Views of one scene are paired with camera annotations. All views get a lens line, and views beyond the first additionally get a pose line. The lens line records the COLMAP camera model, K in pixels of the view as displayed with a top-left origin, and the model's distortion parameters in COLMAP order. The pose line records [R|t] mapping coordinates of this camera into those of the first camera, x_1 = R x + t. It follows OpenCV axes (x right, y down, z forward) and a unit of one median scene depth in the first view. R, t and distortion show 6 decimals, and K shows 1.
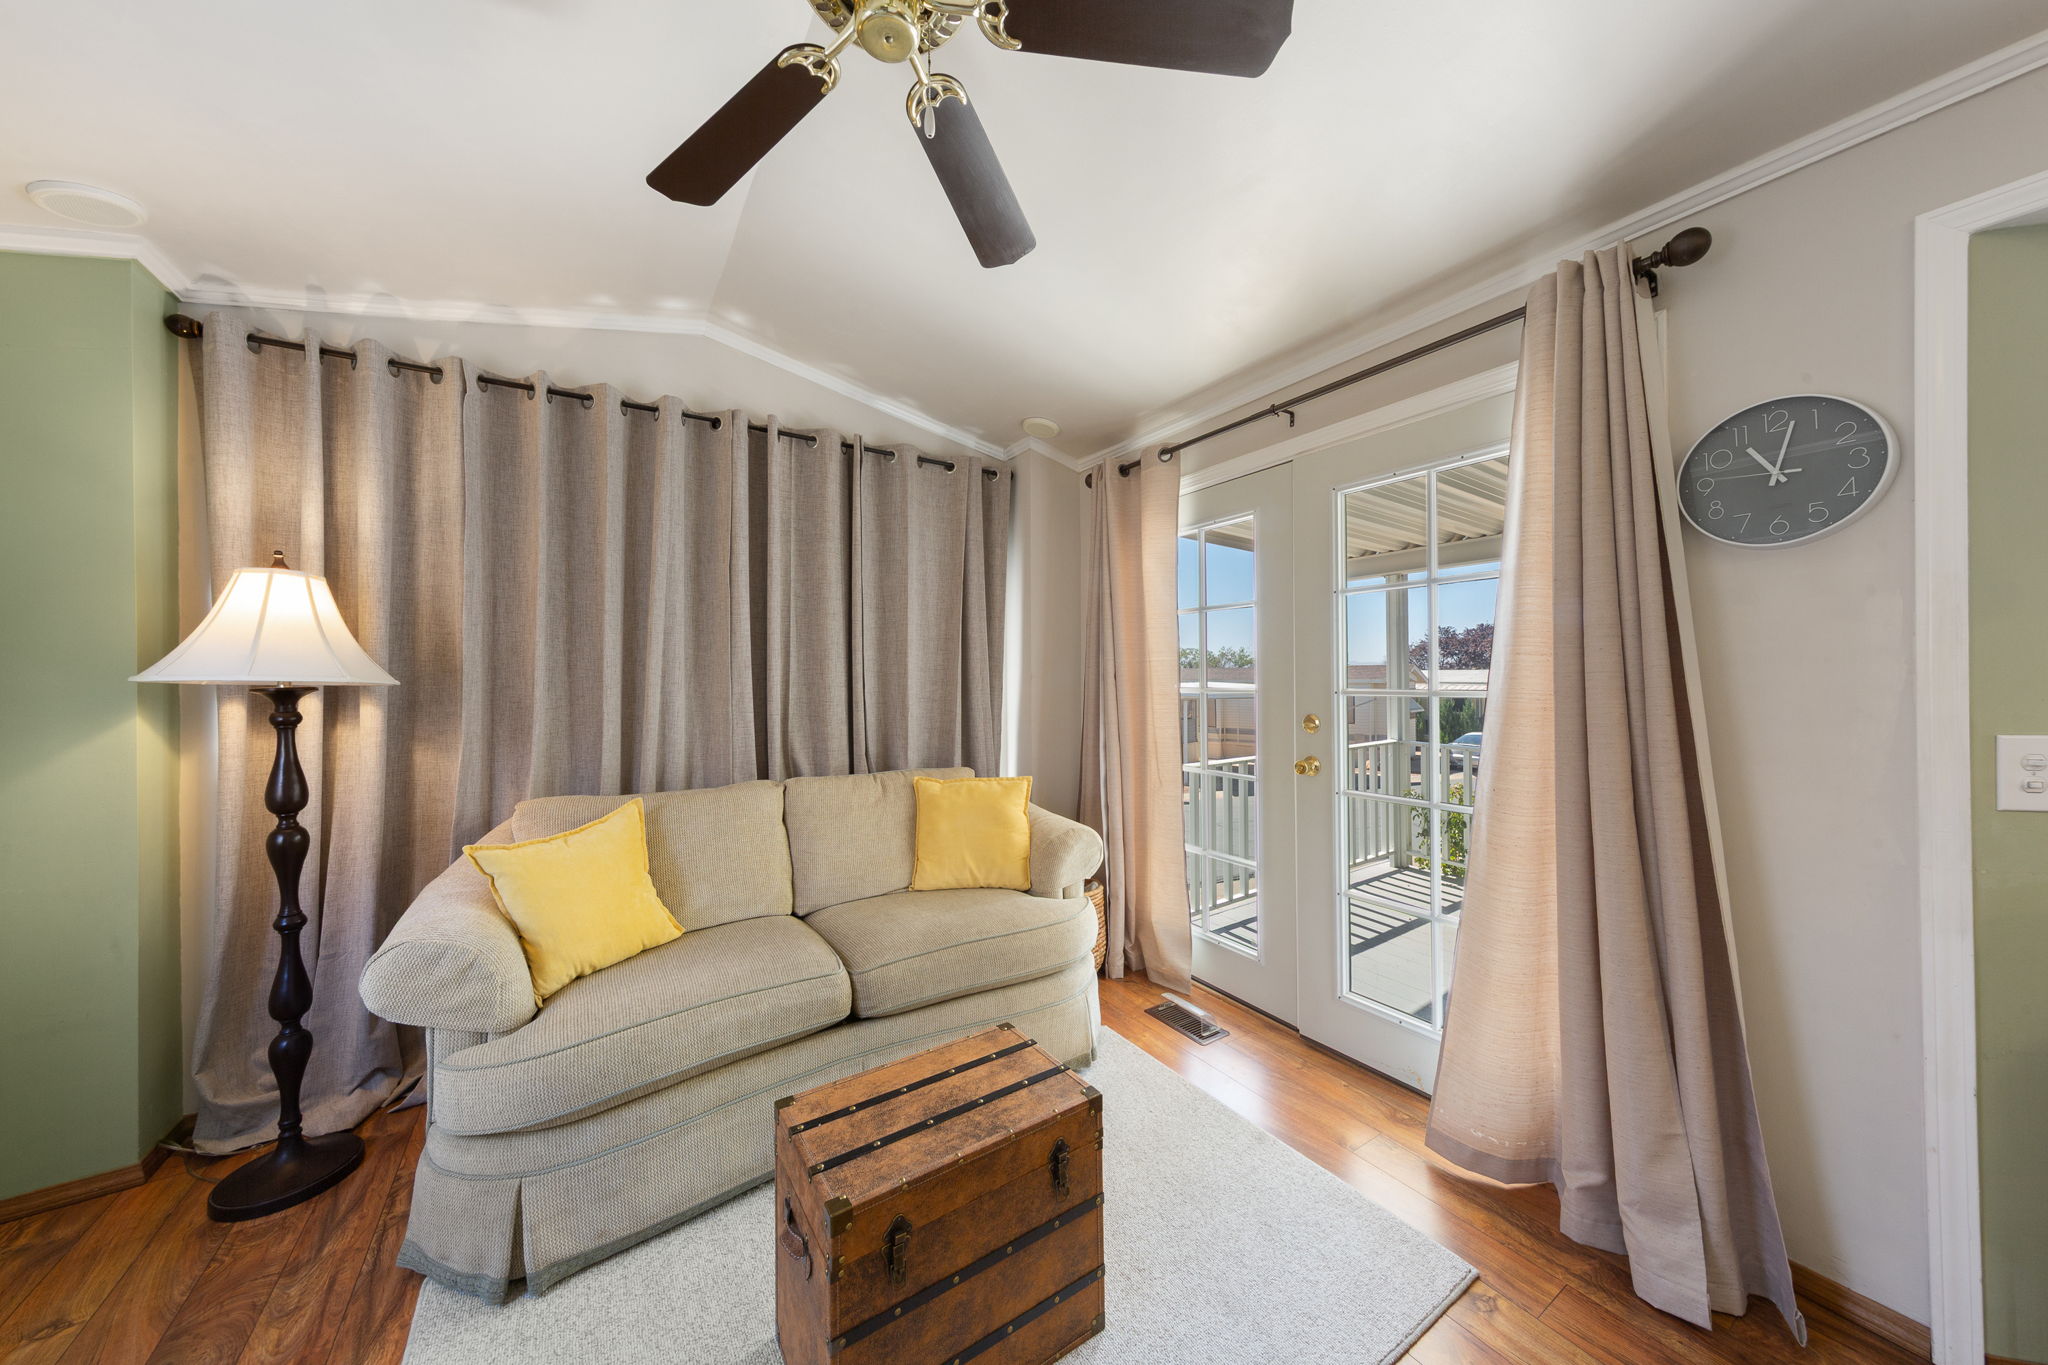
lens RADIAL K [[685.5, 0, 1034.5], [0, 685.5, 675.1], [0, 0, 1]] dist [0.002435, 0.000255]
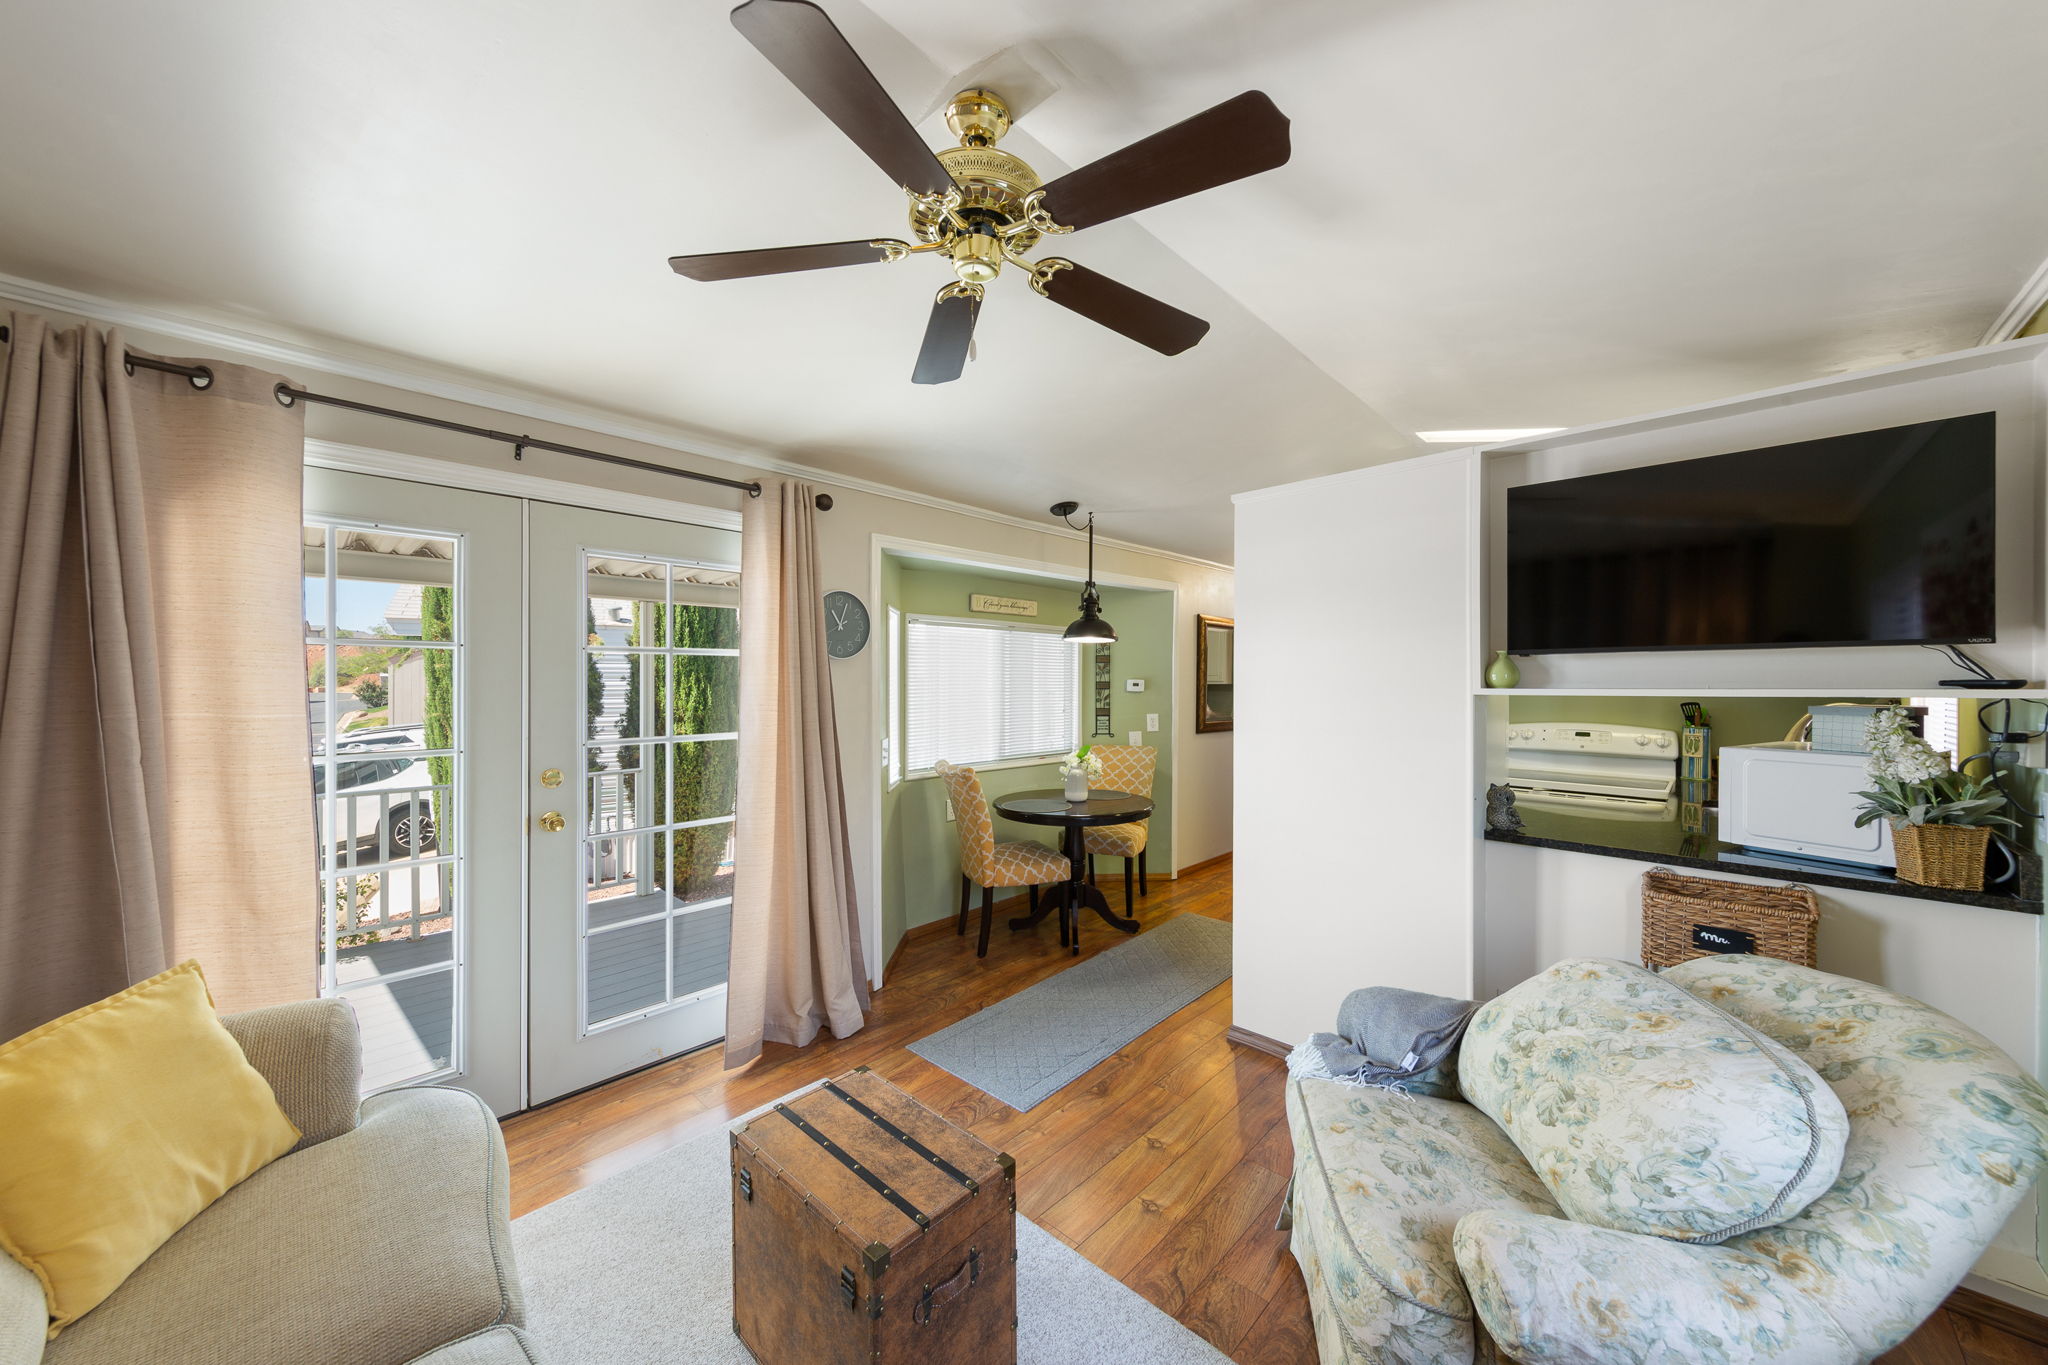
lens RADIAL K [[701.4, 0, 1027.6], [0, 701.4, 688.3], [0, 0, 1]] dist [0.002848, 0.000220]
pose [[-0.222532, -0.002092, 0.974923, -0.737579], [-0.003760, 0.999992, 0.001288, -0.062594], [-0.974918, -0.003379, -0.222539, 0.577319]]
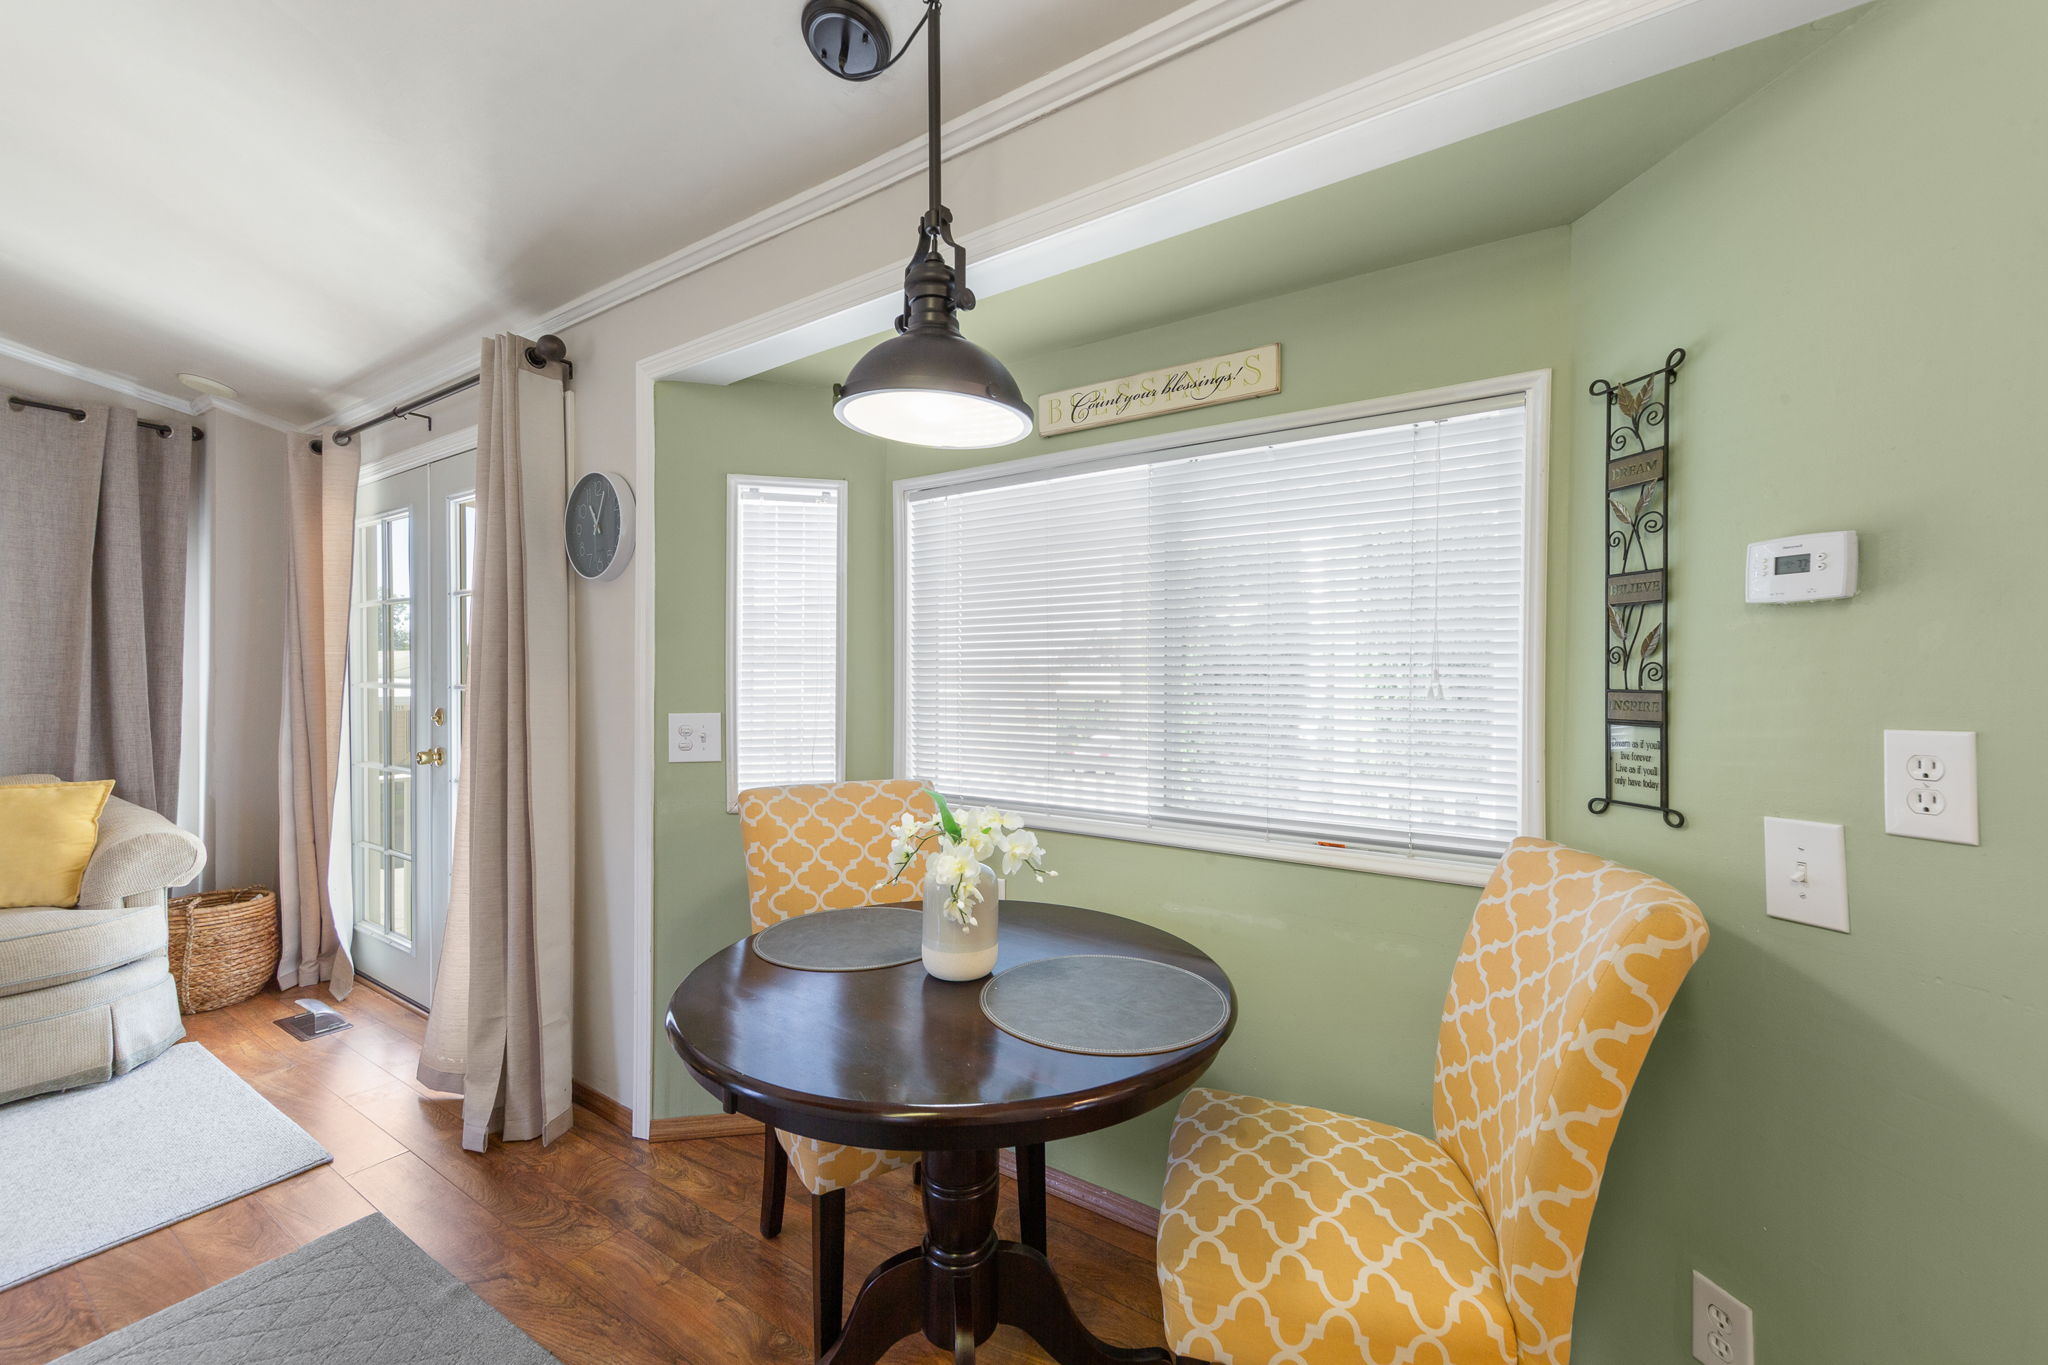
lens RADIAL K [[805.8, 0, 1019.9], [0, 805.8, 679.9], [0, 0, 1]] dist [0.009882, -0.000953]
pose [[0.918397, 0.008482, 0.395570, 0.745730], [-0.011801, 0.999913, 0.005956, -0.003498], [-0.395484, -0.010138, 0.918417, -0.500352]]
